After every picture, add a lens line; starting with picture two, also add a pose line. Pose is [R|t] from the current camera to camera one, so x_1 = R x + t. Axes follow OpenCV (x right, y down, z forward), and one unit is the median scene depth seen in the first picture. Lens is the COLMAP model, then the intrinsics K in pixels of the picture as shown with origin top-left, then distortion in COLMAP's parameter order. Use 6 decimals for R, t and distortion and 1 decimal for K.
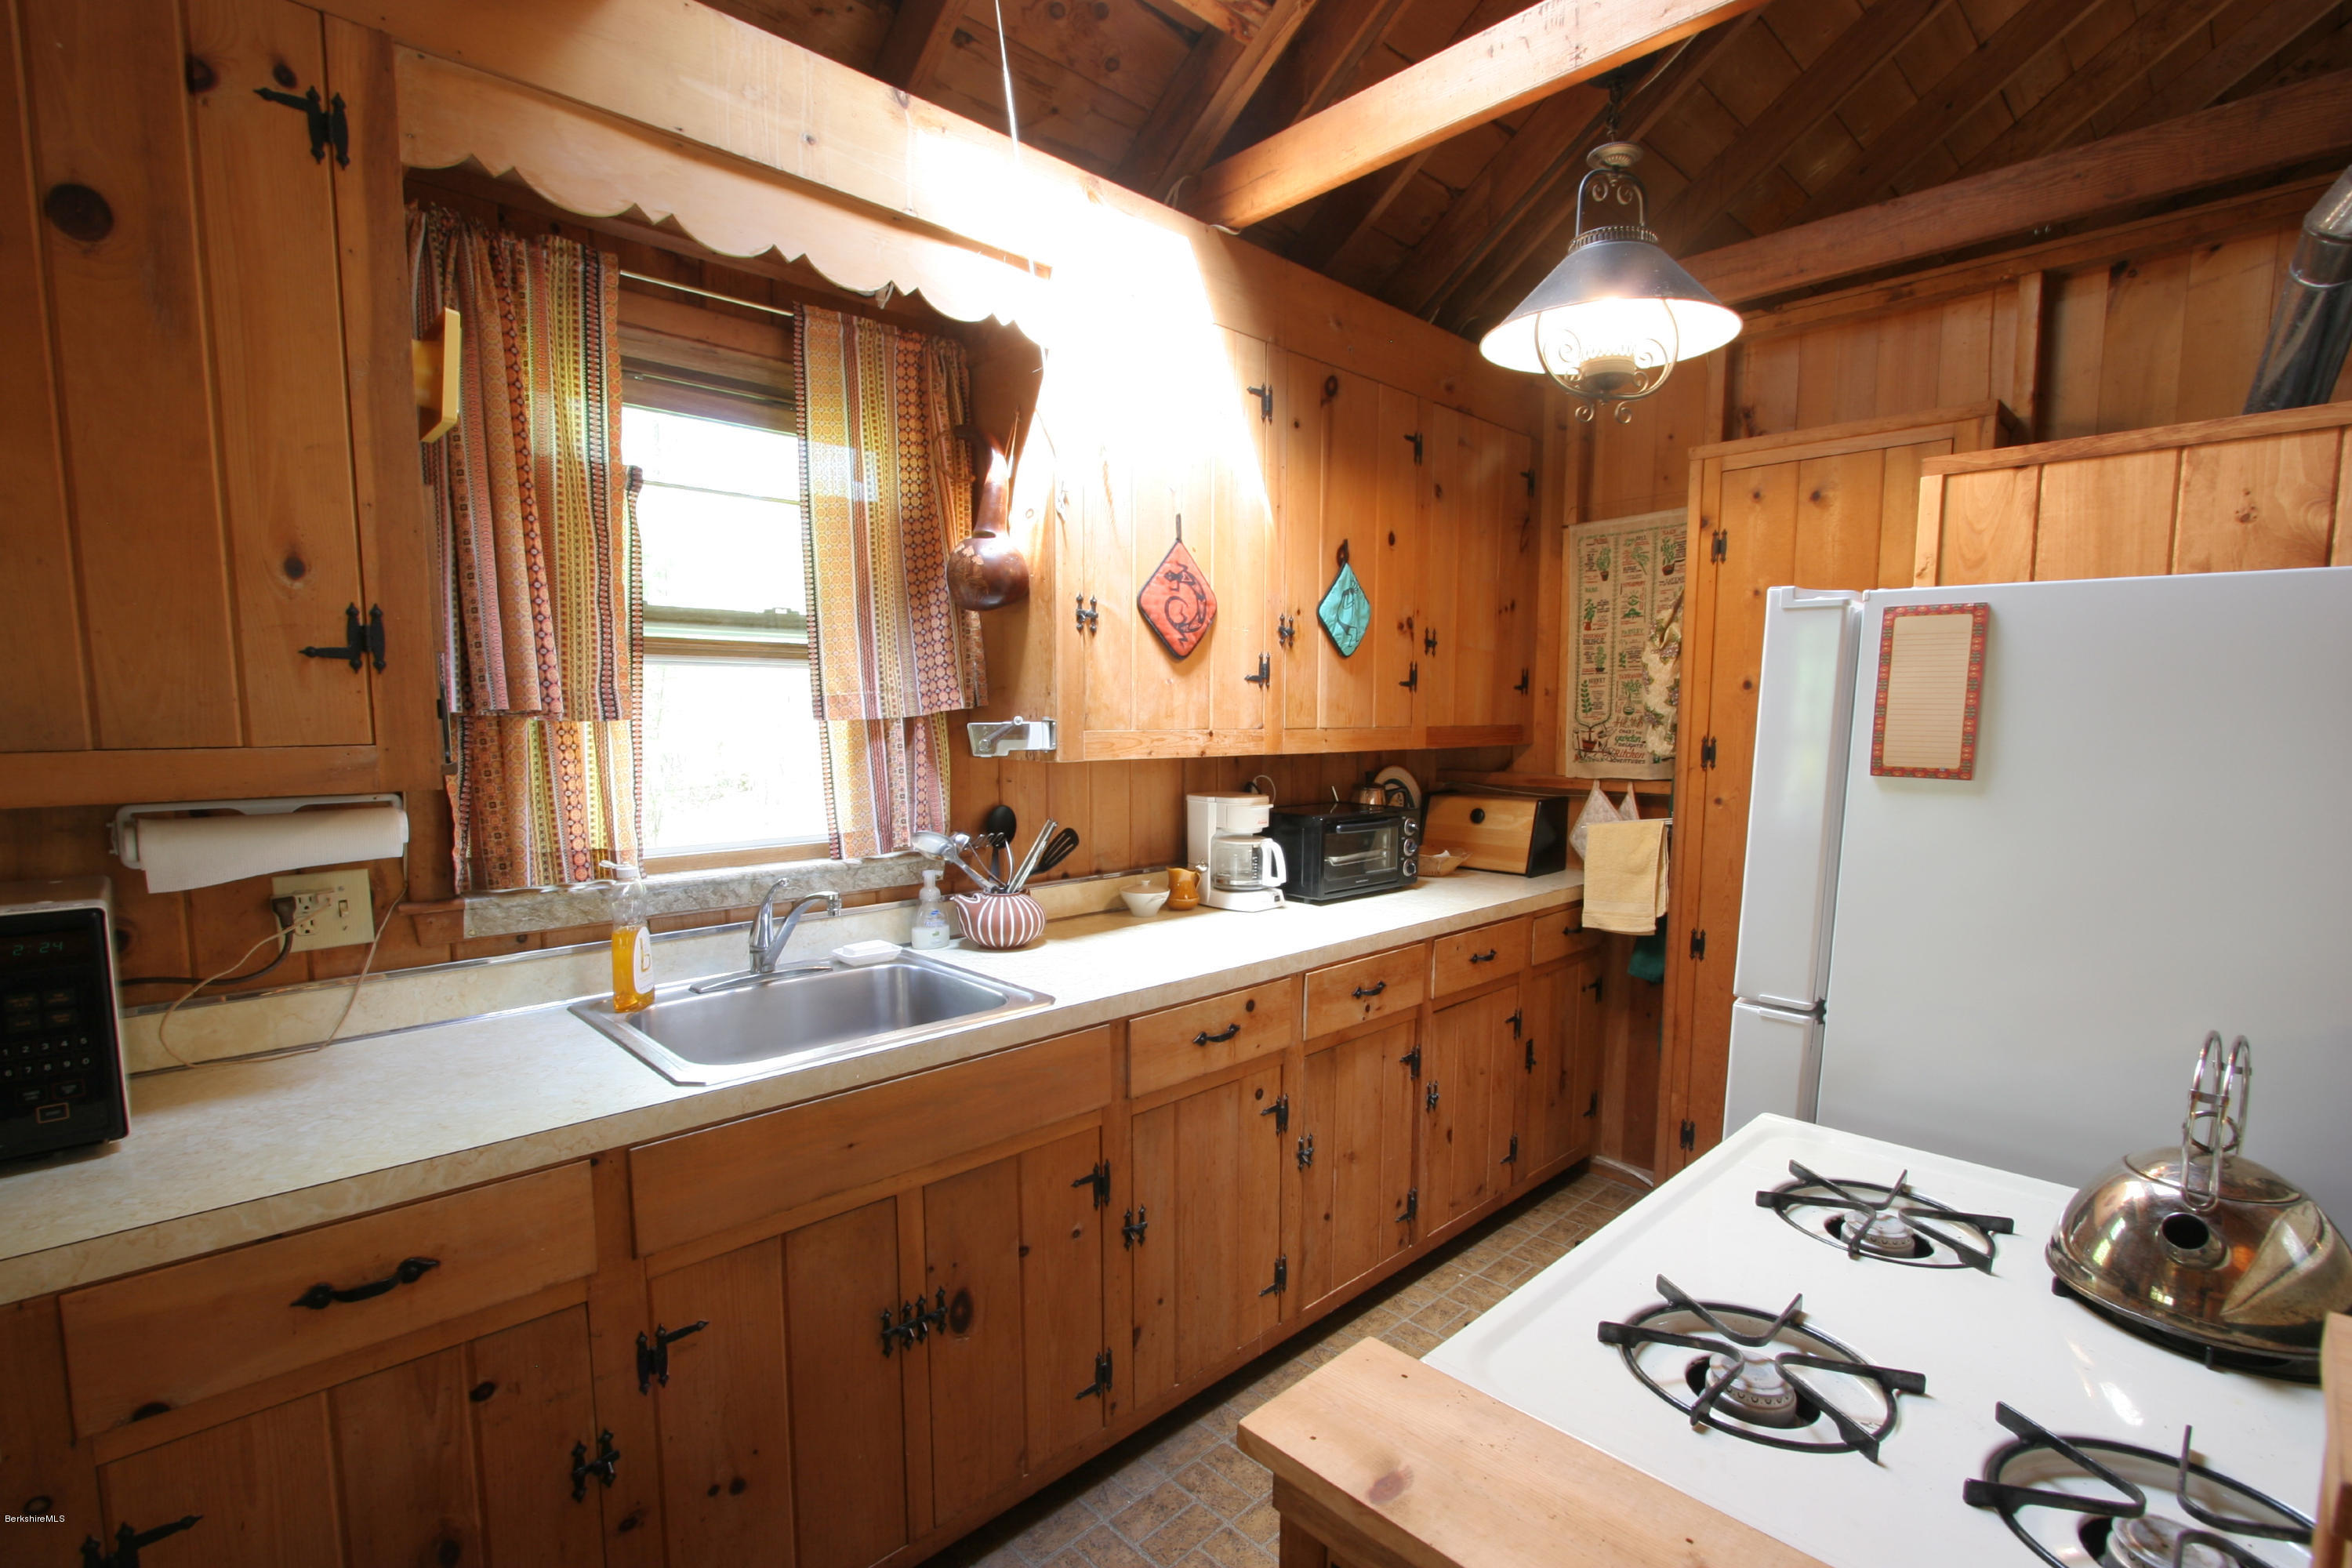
lens RADIAL K [[1111.2, 0, 1168.6], [0, 1111.2, 833.3], [0, 0, 1]] dist [-0.011205, 0.001073]
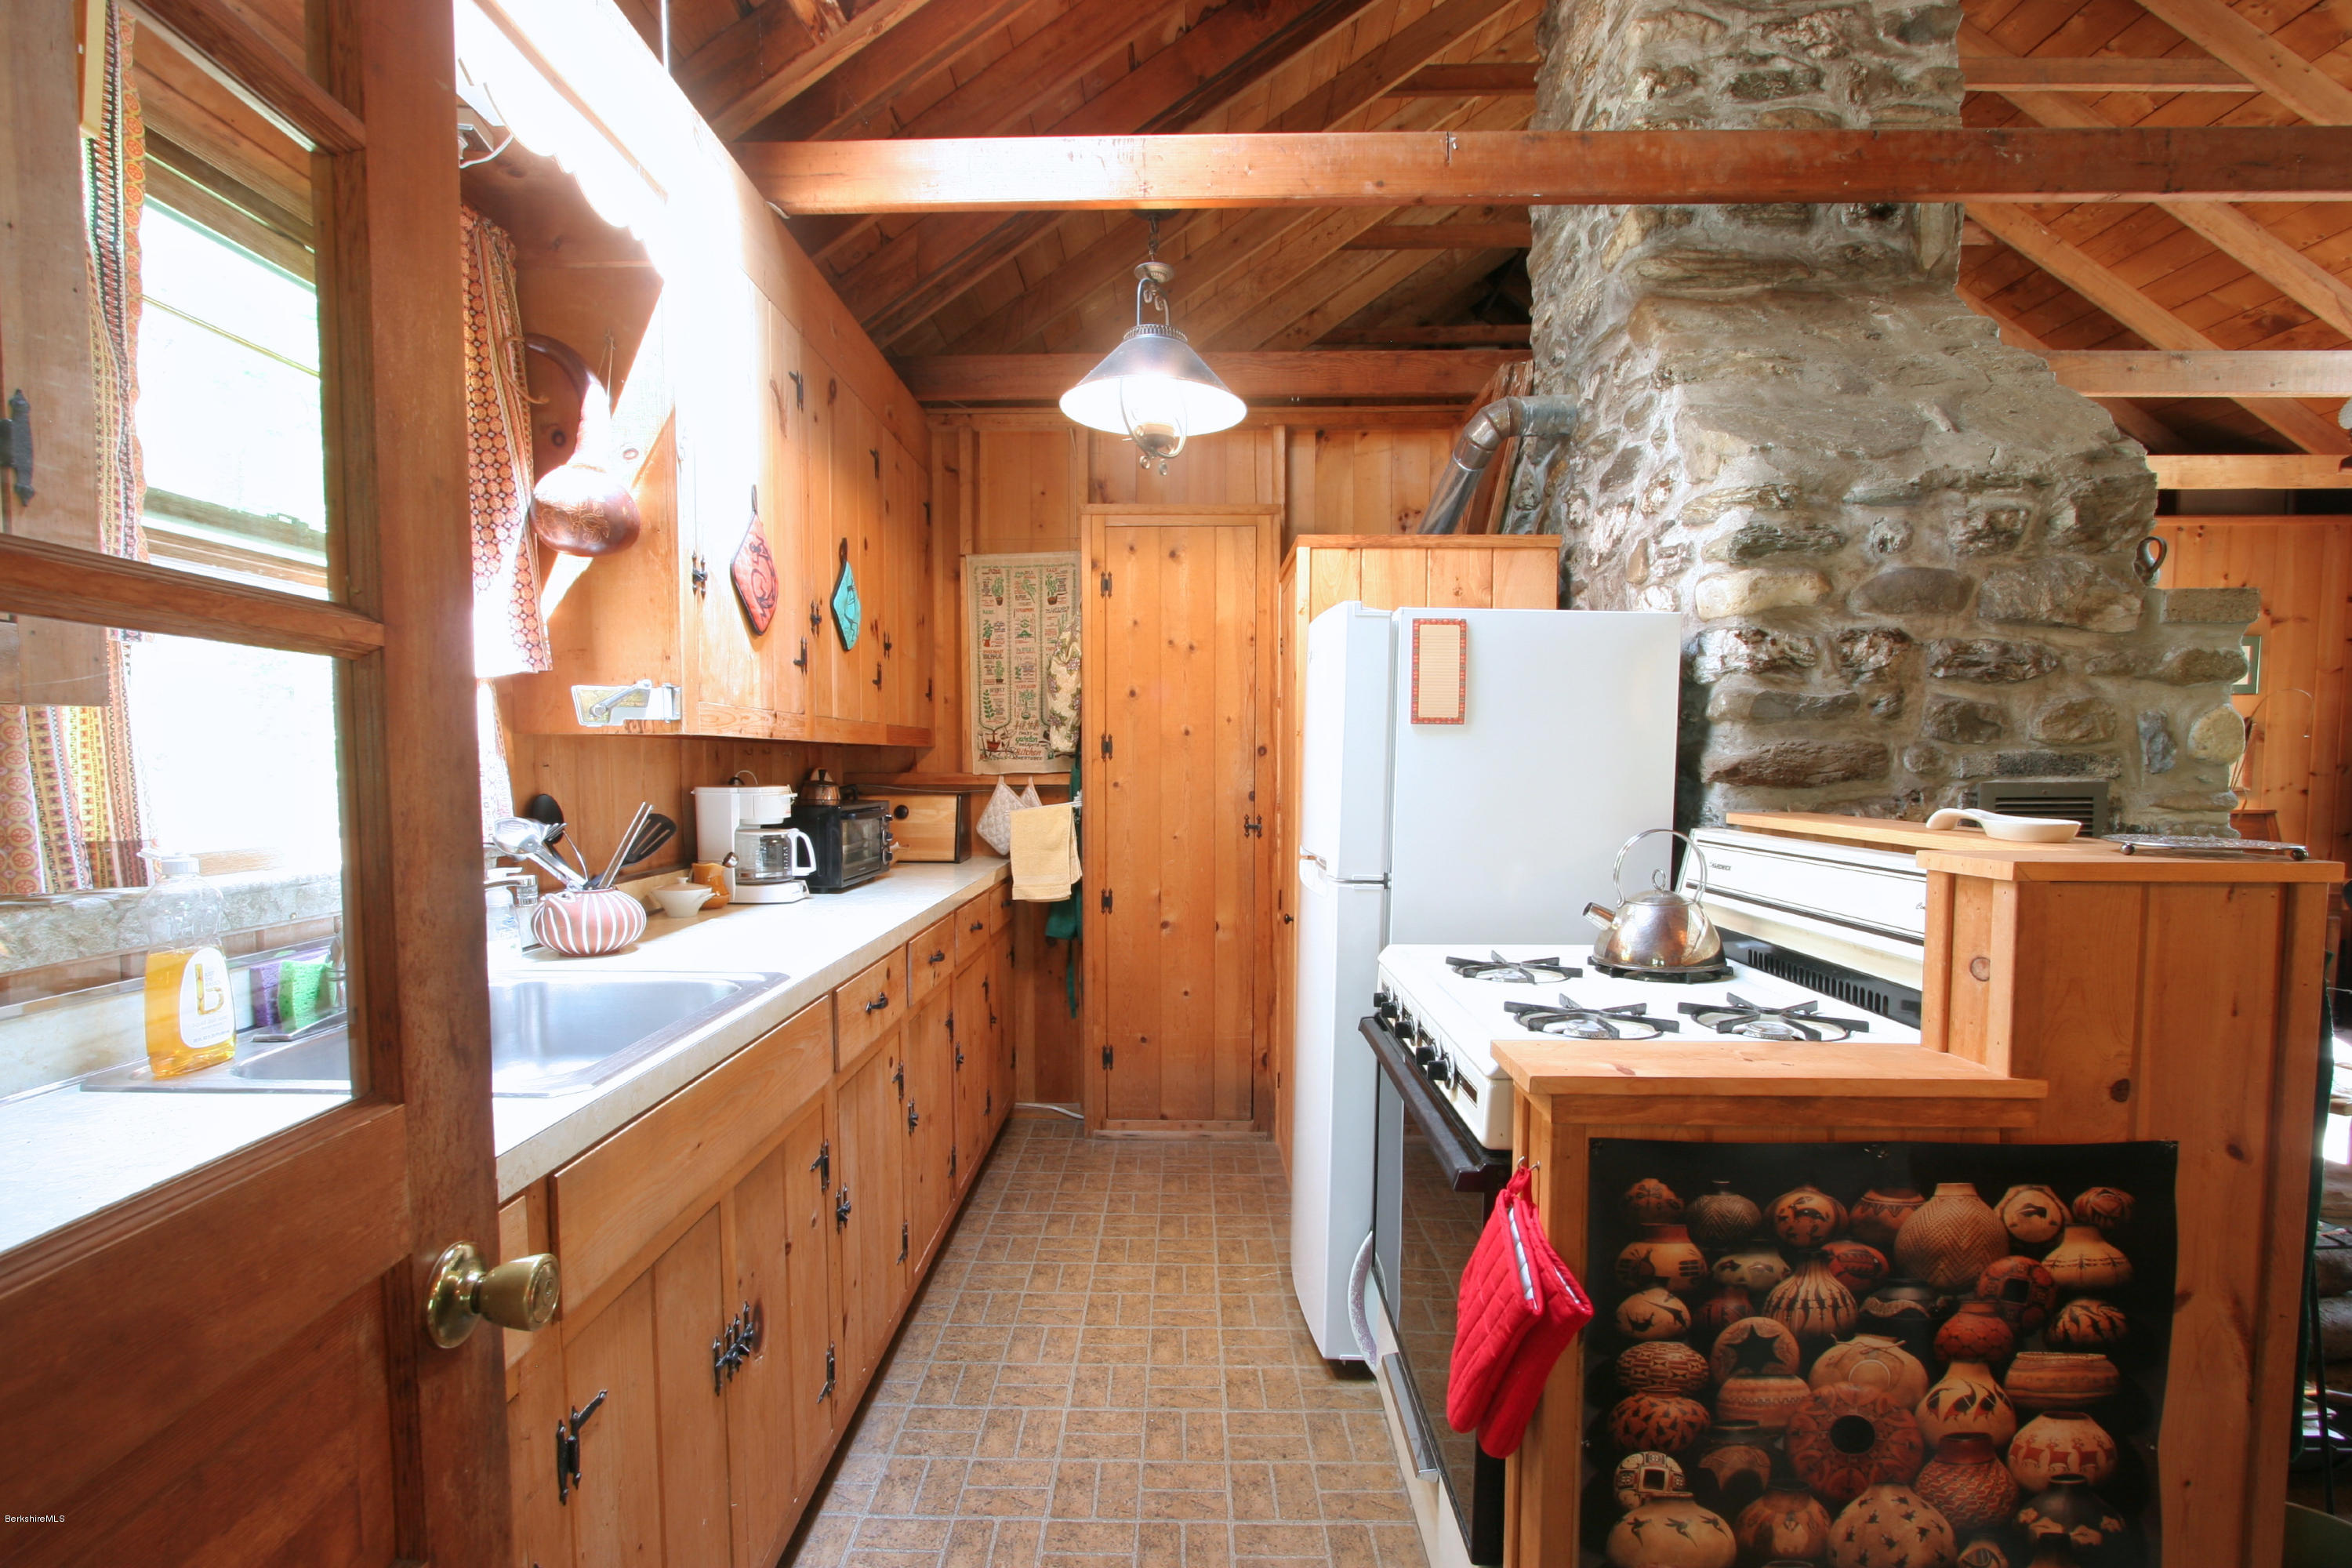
lens RADIAL K [[1111.2, 0, 1168.6], [0, 1111.2, 833.3], [0, 0, 1]] dist [-0.011205, 0.001073]
pose [[0.695669, -0.046829, 0.716835, -0.384297], [0.081088, 0.996614, -0.013588, 0.049561], [-0.713772, 0.067579, 0.697111, 0.077894]]
